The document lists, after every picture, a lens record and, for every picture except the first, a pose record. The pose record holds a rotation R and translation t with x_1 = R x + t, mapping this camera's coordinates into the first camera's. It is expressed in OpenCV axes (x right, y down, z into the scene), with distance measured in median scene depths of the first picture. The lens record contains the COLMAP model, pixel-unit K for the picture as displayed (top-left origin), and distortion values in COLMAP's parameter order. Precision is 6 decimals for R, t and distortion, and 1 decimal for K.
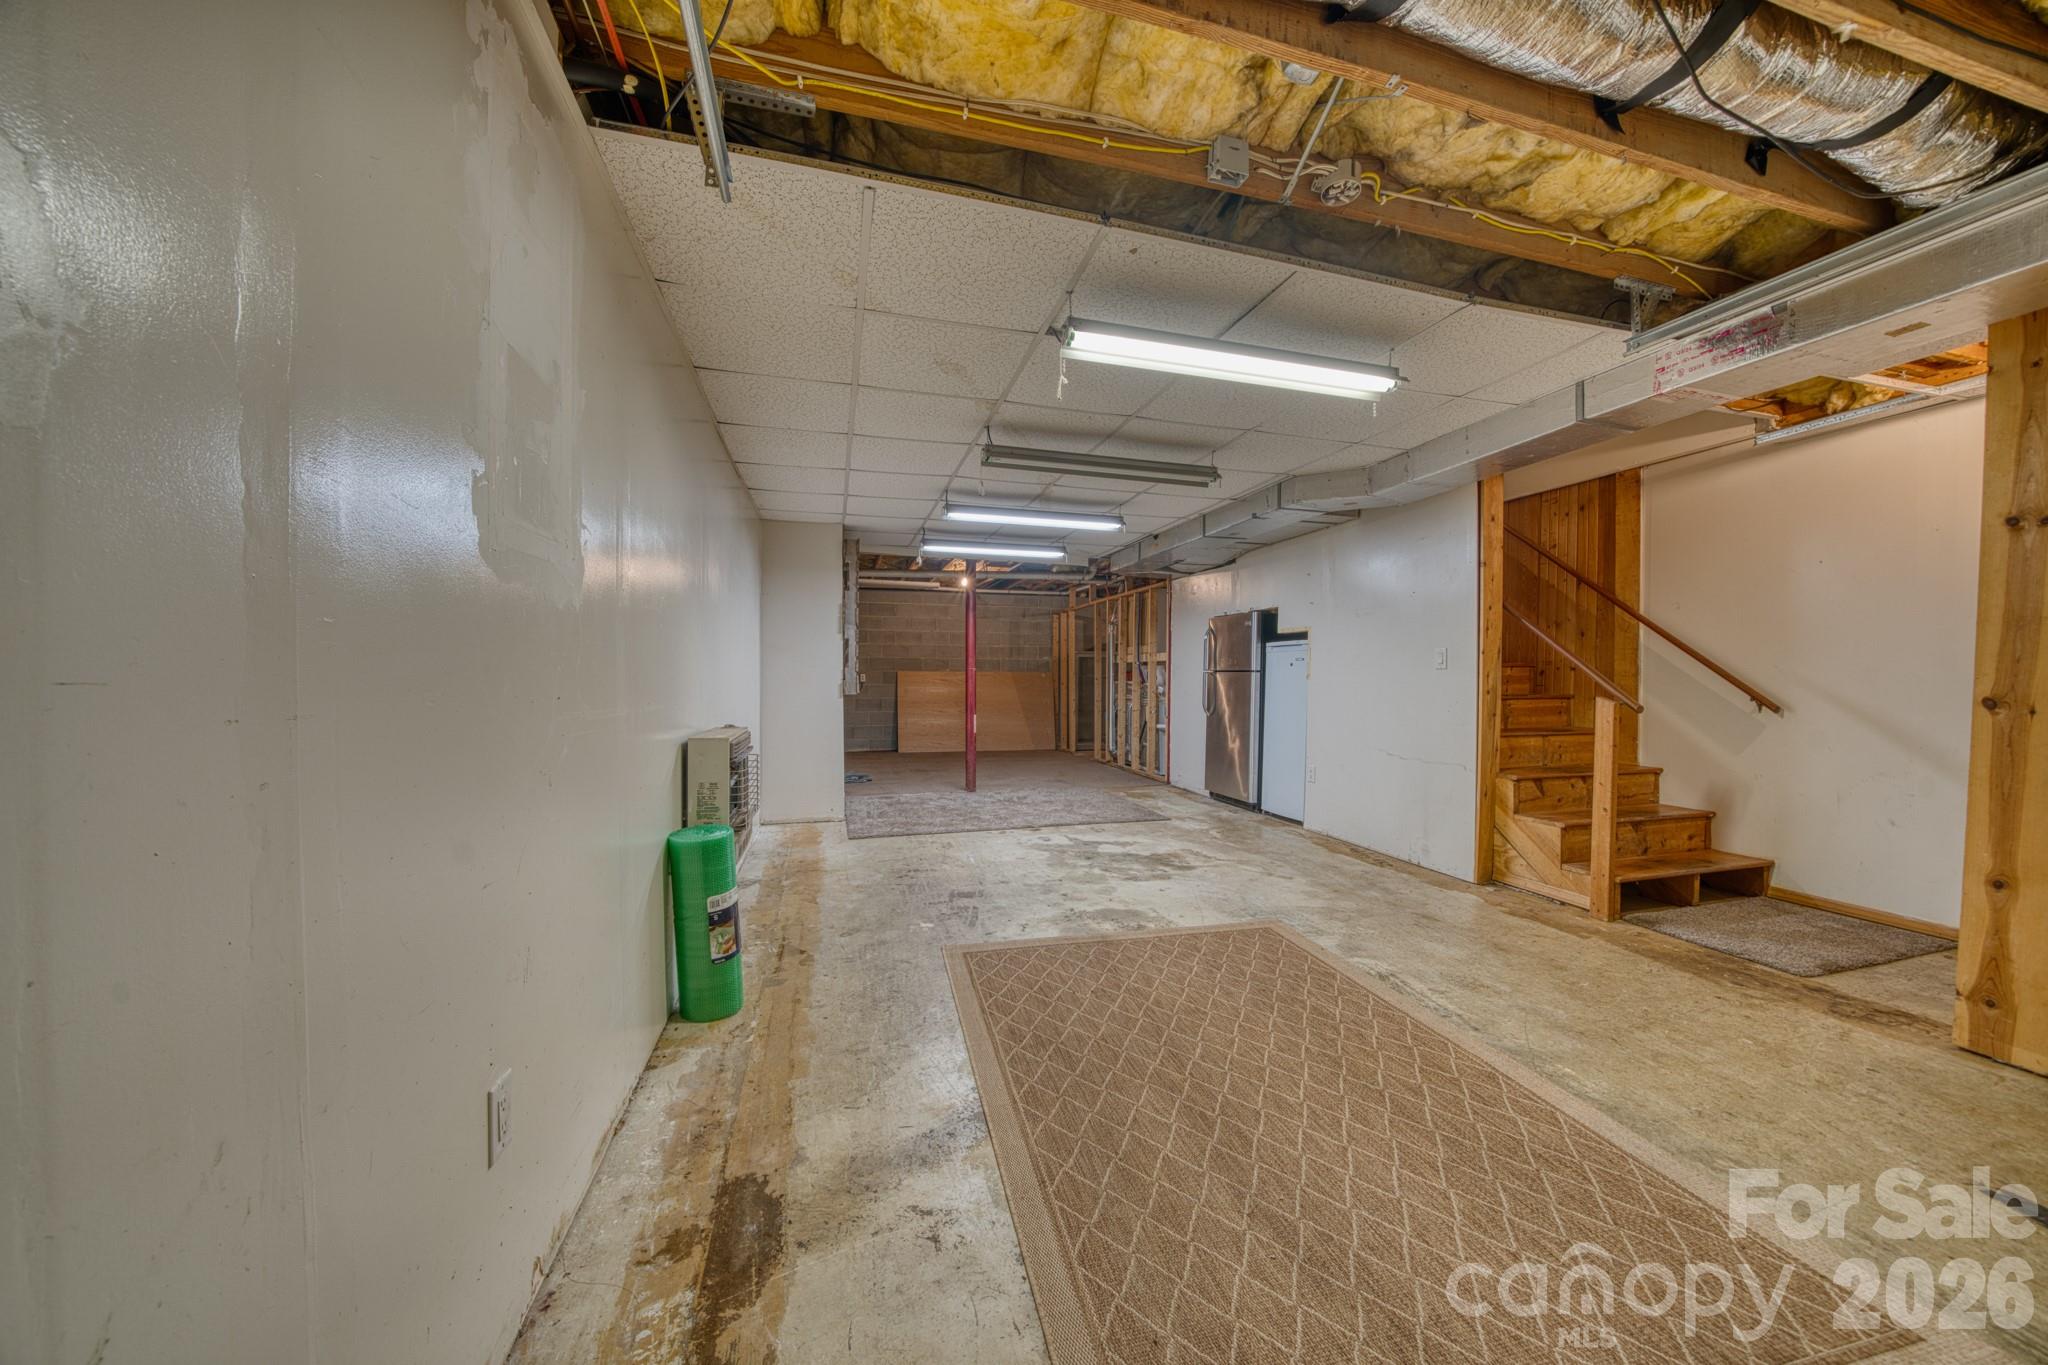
lens RADIAL K [[707.1, 0, 1032.3], [0, 707.1, 684.9], [0, 0, 1]] dist [-0.002480, -0.000328]
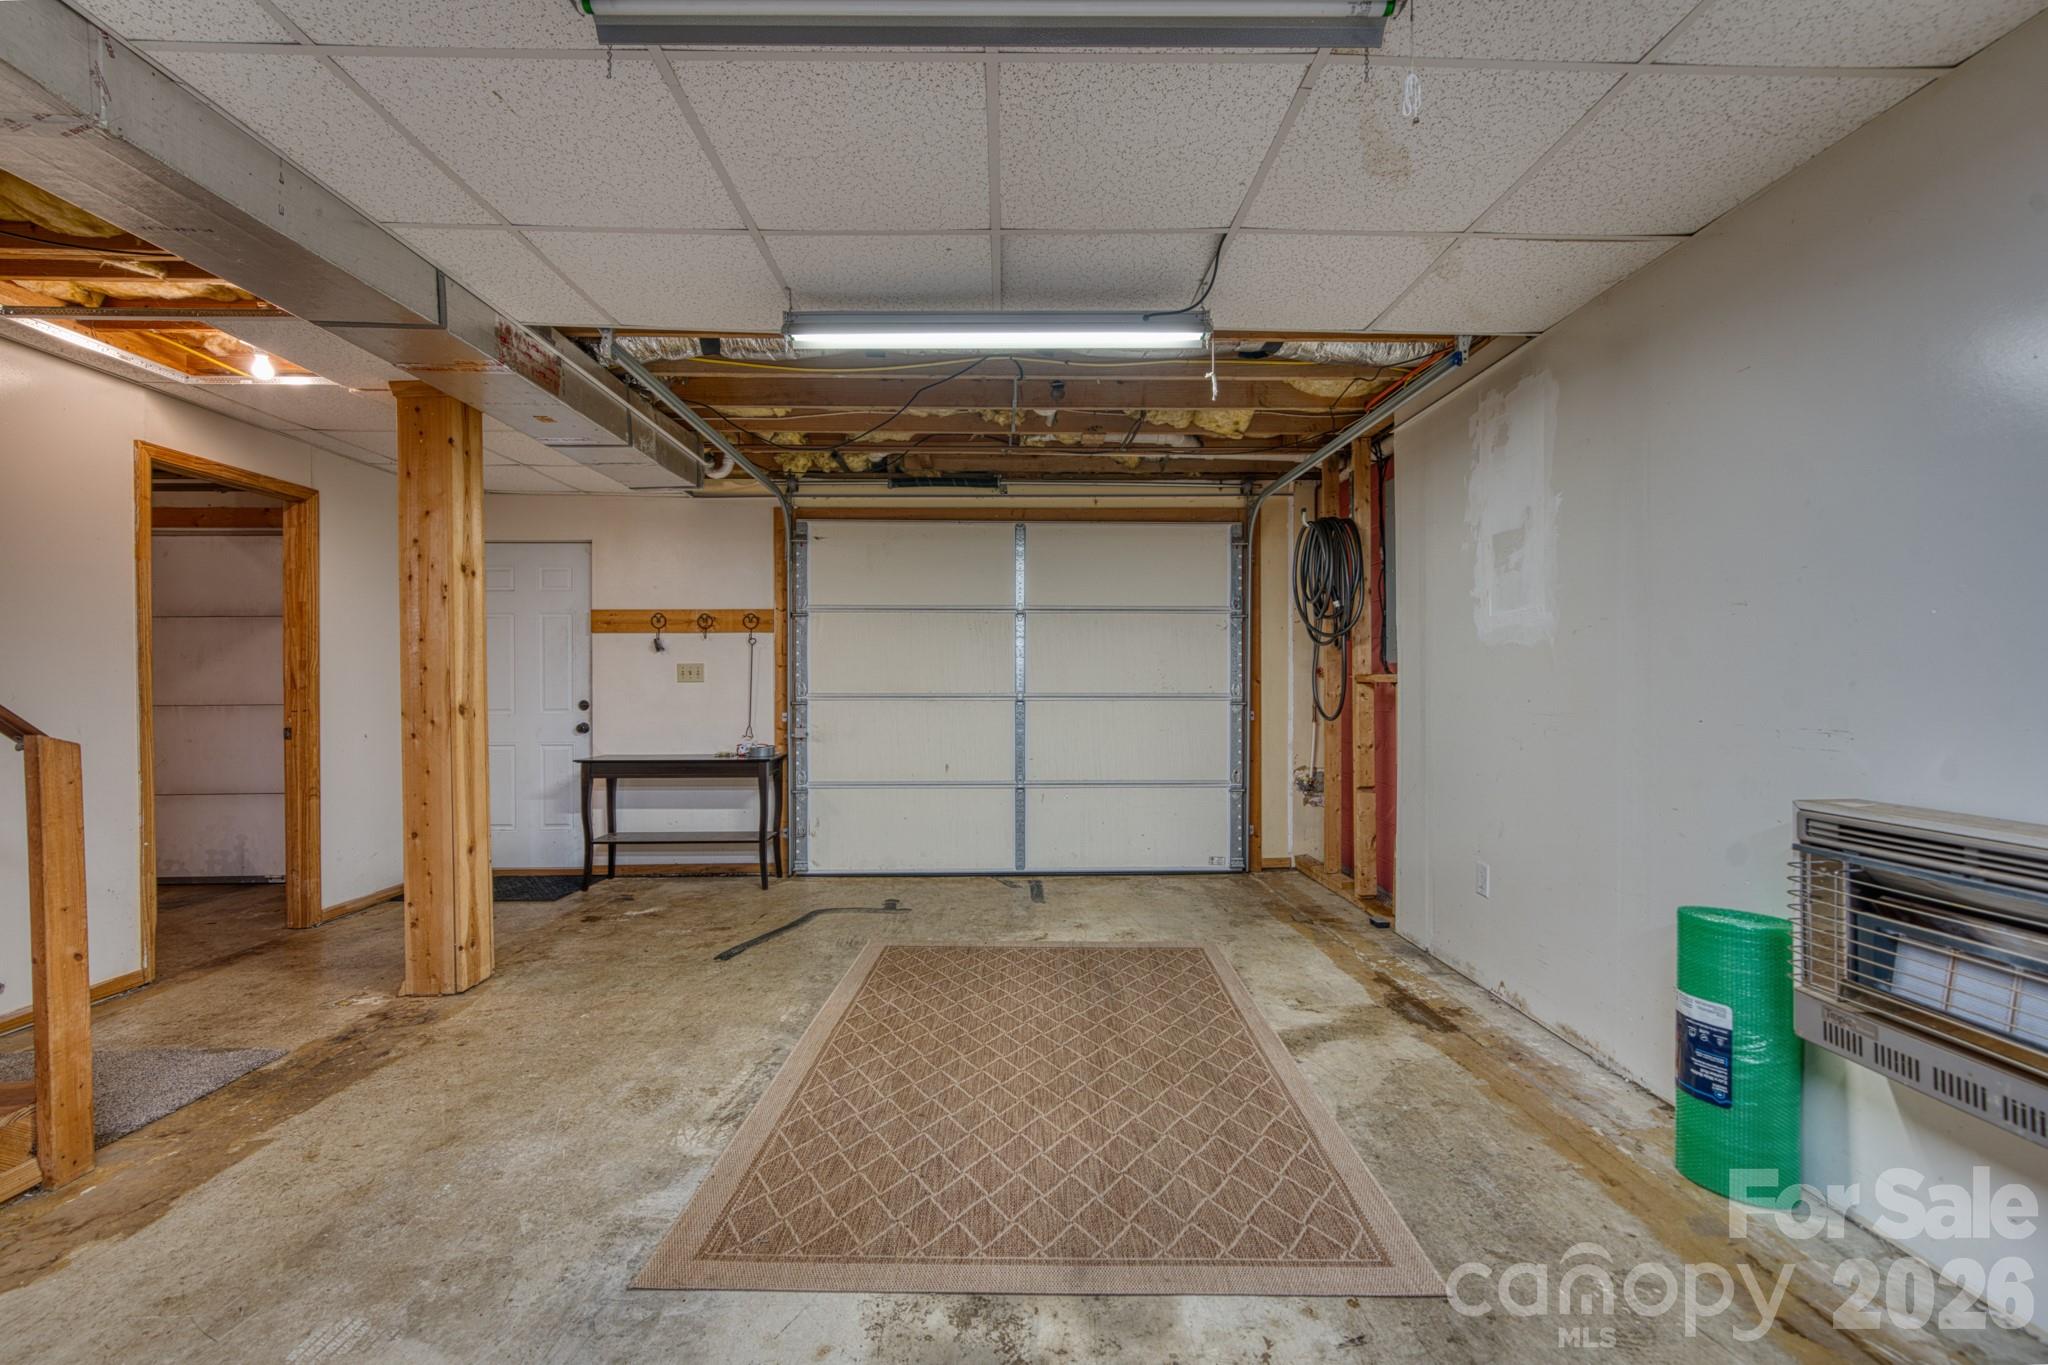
lens RADIAL K [[844.9, 0, 1029.4], [0, 844.9, 689.5], [0, 0, 1]] dist [0.000485, 0.000006]
pose [[-0.968986, -0.001680, 0.247109, 0.000015], [0.003626, 0.999773, 0.021018, -0.032678], [-0.247088, 0.021263, -0.968760, 1.850309]]
